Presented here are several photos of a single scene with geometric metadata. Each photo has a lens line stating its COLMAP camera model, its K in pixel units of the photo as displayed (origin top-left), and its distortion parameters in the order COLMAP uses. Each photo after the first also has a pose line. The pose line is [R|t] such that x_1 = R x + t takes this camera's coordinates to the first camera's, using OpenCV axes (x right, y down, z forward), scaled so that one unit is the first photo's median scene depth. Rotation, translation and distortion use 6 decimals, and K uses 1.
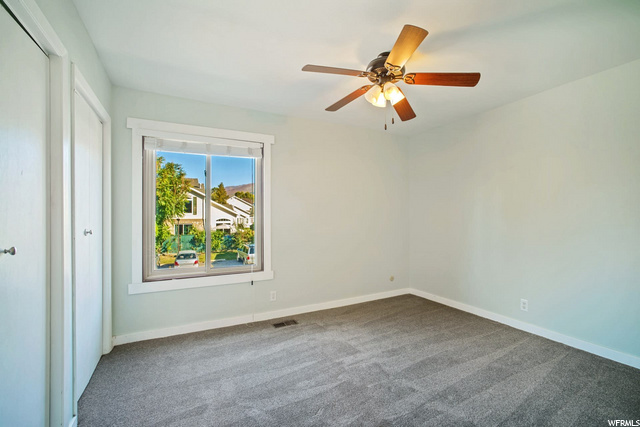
lens RADIAL K [[286.9, 0, 316.8], [0, 286.9, 213.2], [0, 0, 1]] dist [-0.019189, 0.000729]
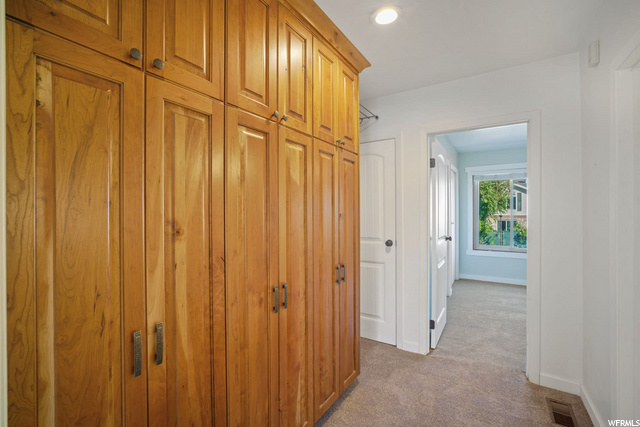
lens RADIAL K [[286.9, 0, 316.9], [0, 286.9, 211.3], [0, 0, 1]] dist [-0.019189, 0.000729]
pose [[0.514378, 0.005393, -0.857546, 0.058022], [0.003699, 0.999957, 0.008507, -0.005601], [0.857555, -0.007548, 0.514336, -0.104022]]
